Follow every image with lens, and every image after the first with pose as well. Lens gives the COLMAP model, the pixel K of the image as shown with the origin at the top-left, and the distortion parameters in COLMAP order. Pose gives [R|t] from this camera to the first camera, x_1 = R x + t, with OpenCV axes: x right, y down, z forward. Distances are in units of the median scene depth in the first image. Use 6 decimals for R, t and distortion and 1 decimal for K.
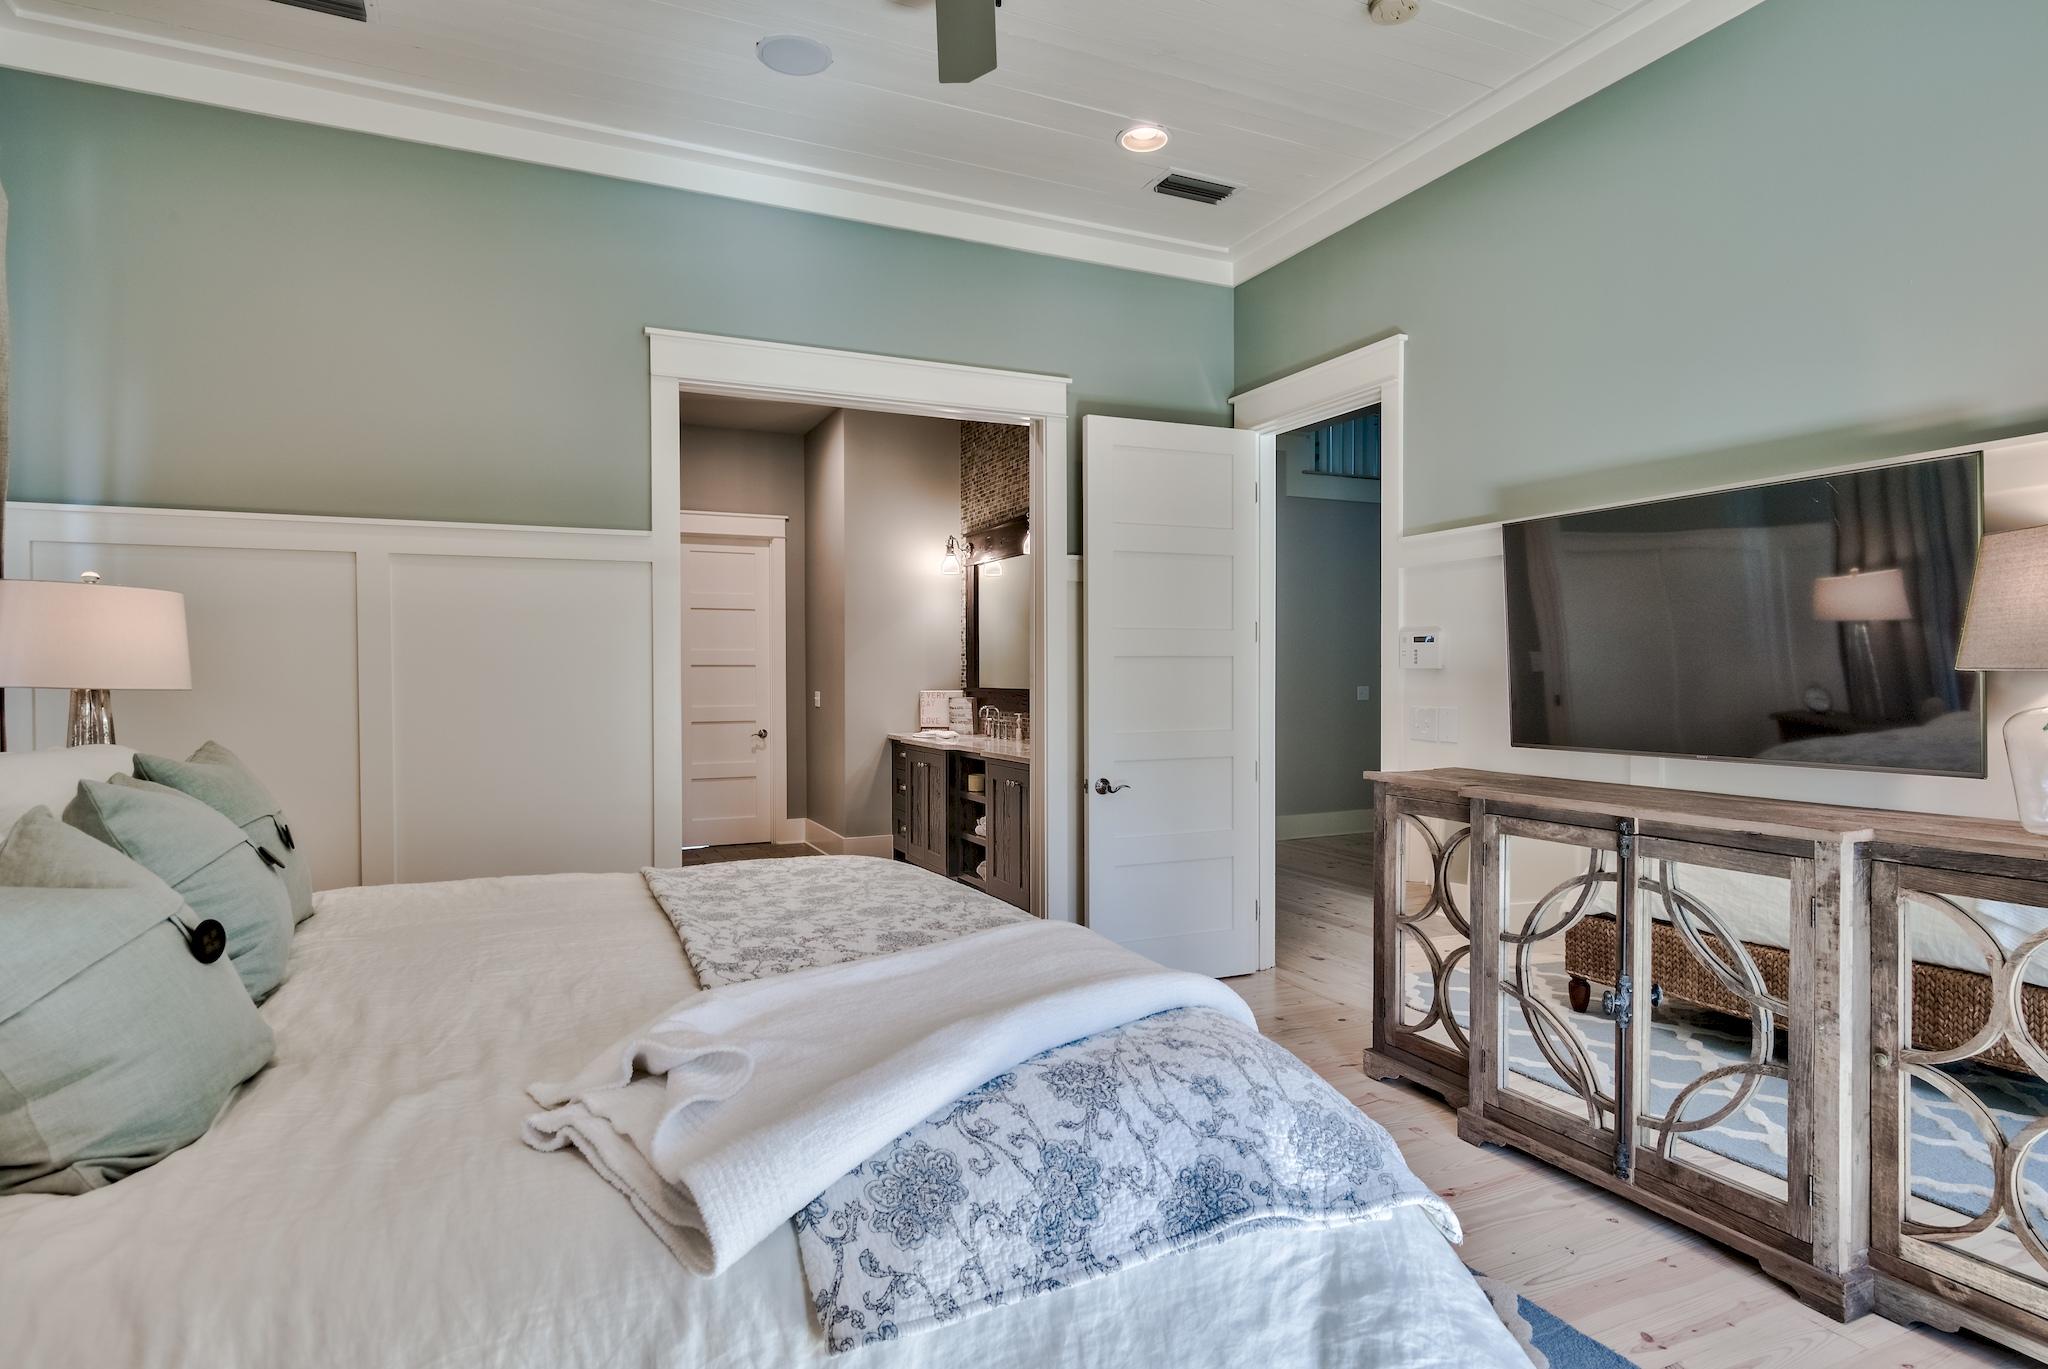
lens RADIAL K [[1118.3, 0, 1024.0], [0, 1118.3, 684.5], [0, 0, 1]] dist [0.000023, -0.000006]
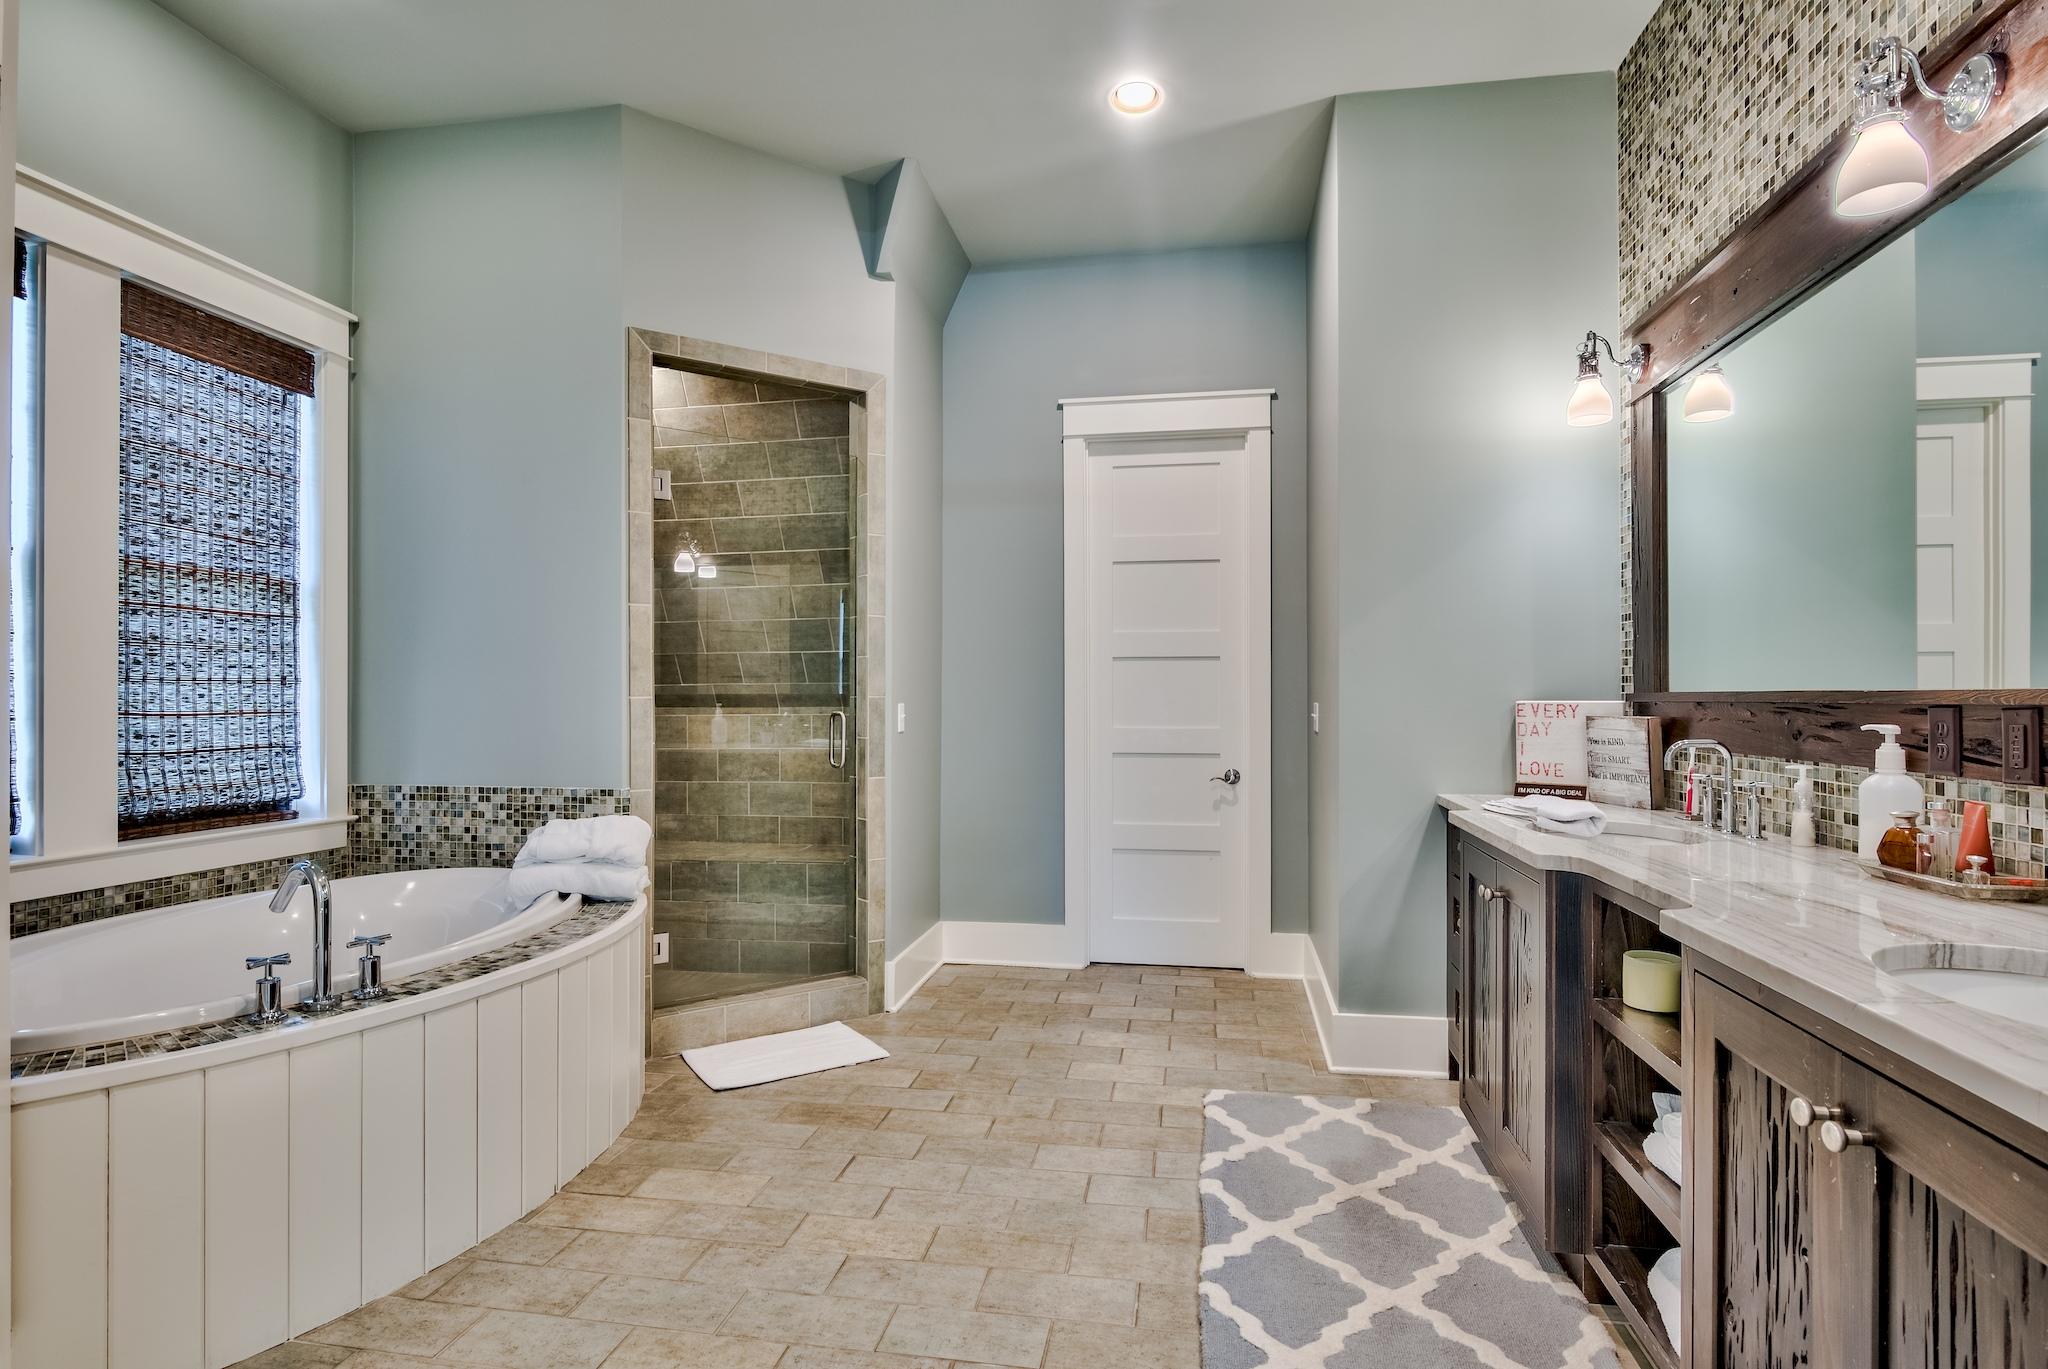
lens RADIAL K [[1068.0, 0, 1024.0], [0, 1068.0, 684.5], [0, 0, 1]] dist [-0.013317, 0.000011]
pose [[0.827715, -0.002345, -0.561144, -0.017682], [-0.009528, 0.999788, -0.018233, 0.008963], [0.561068, 0.020438, 0.827517, 0.553710]]
